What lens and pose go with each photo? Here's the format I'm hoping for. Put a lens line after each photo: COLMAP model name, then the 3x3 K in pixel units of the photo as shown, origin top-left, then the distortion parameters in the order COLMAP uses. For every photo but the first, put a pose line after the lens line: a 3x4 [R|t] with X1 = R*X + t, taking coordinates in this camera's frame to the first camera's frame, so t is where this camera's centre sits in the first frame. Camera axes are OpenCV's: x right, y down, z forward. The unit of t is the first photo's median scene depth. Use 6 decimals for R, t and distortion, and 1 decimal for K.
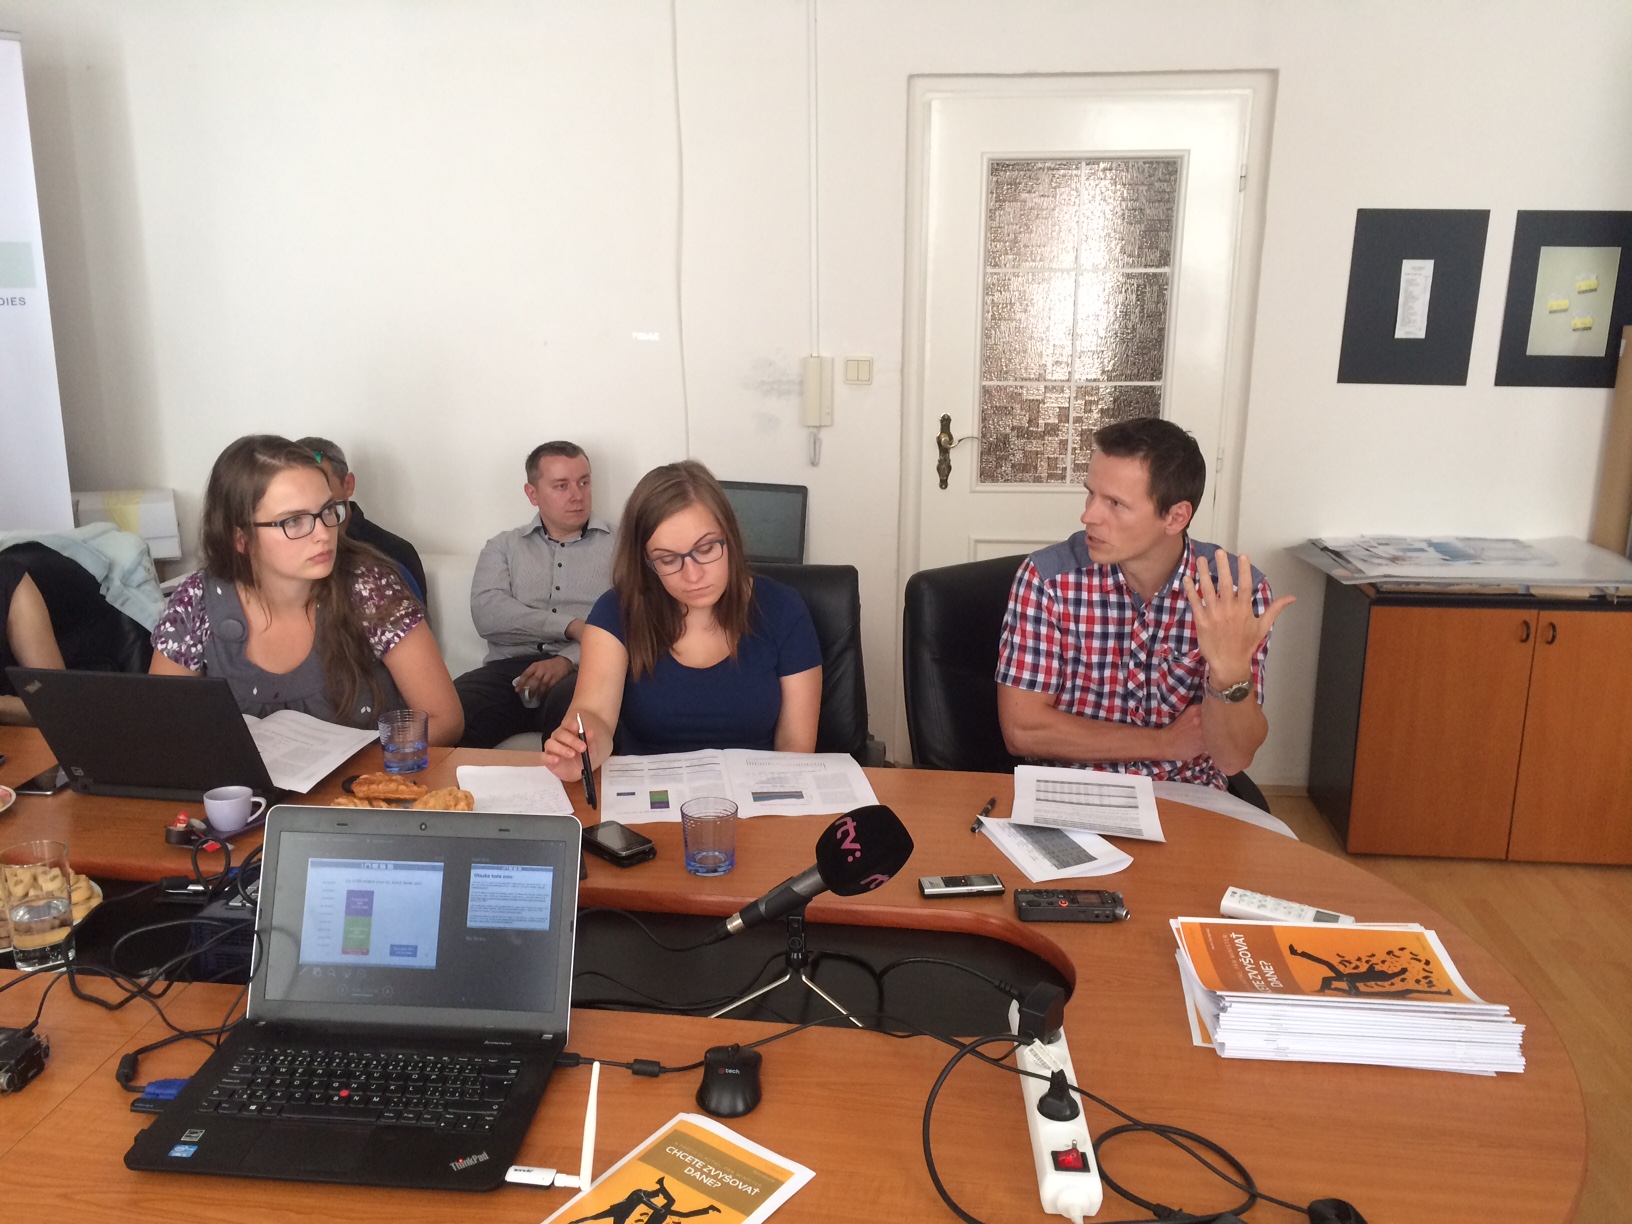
lens RADIAL K [[1393.0, 0, 816.0], [0, 1393.0, 612.0], [0, 0, 1]] dist [0.047318, -0.081351]
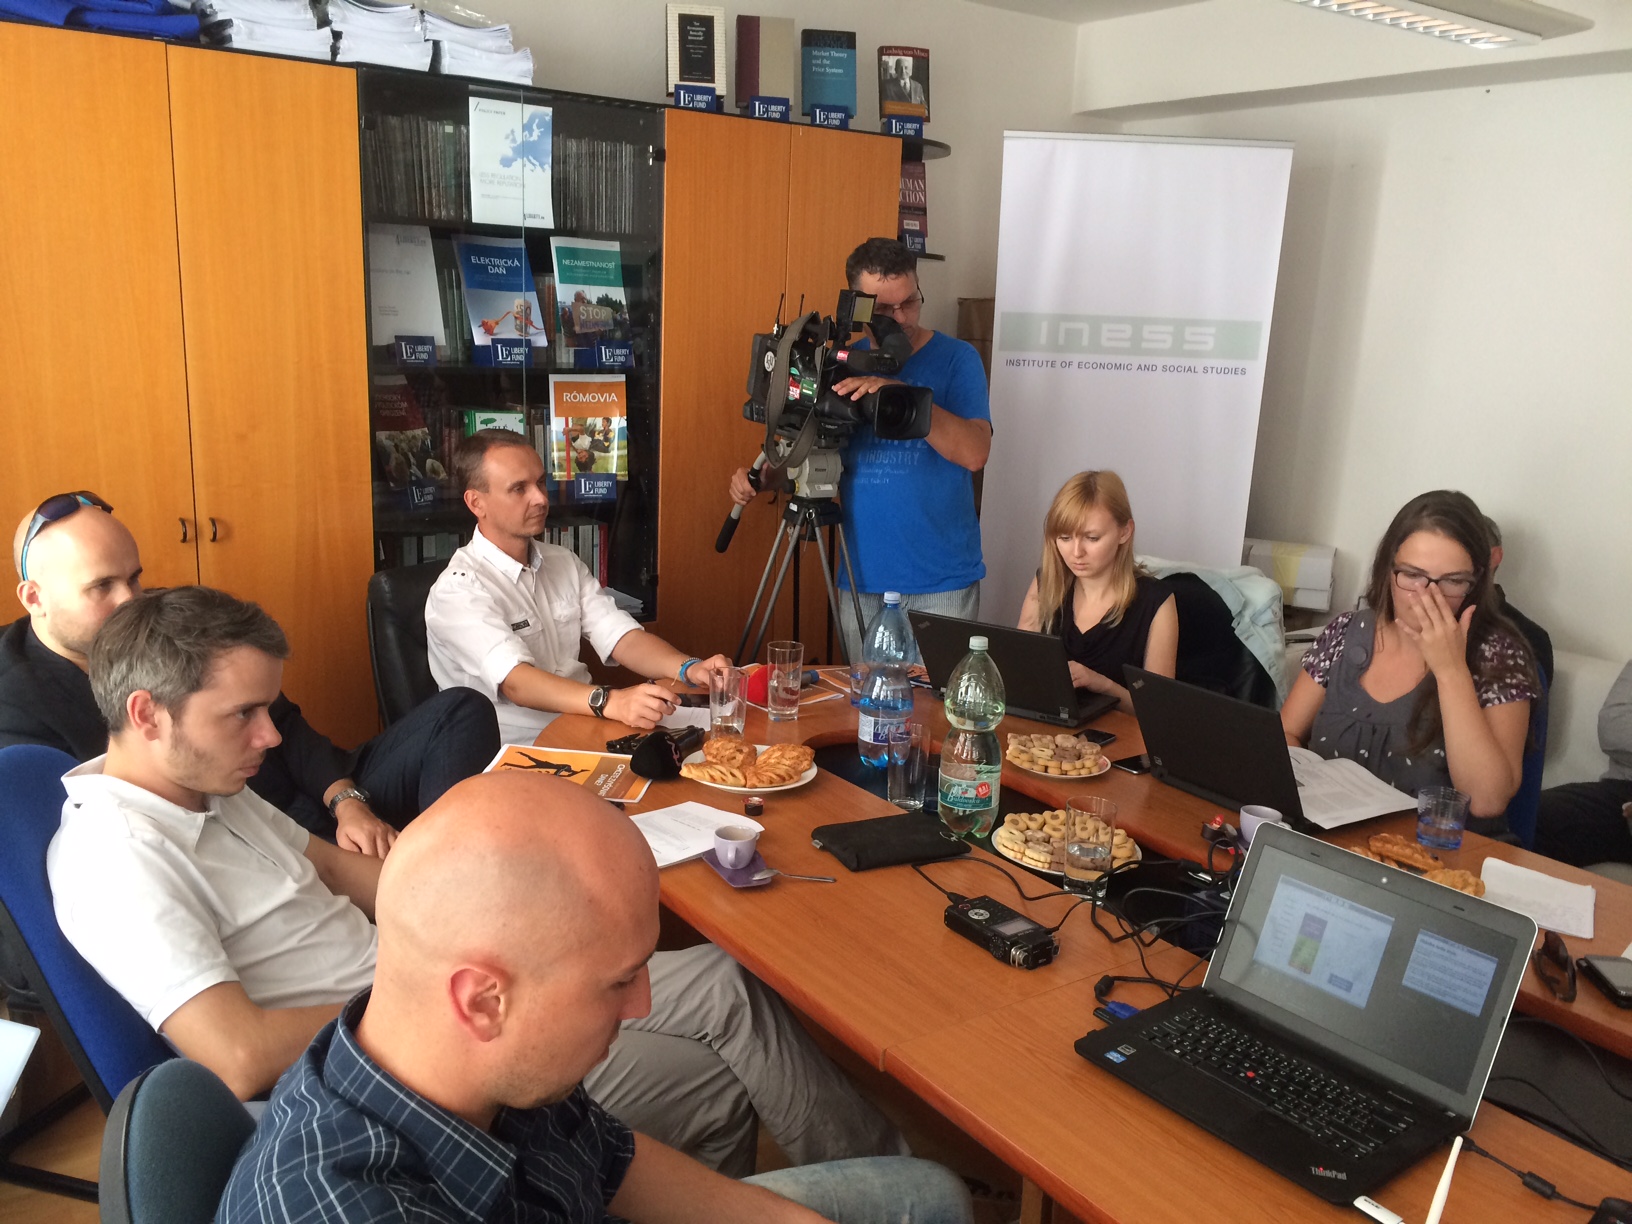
lens RADIAL K [[1393.0, 0, 816.0], [0, 1393.0, 612.0], [0, 0, 1]] dist [0.047318, -0.081351]
pose [[0.673490, 0.180791, -0.716747, 0.137845], [-0.214089, 0.975779, 0.044960, -0.004224], [0.707515, 0.123167, 0.695883, -0.082493]]
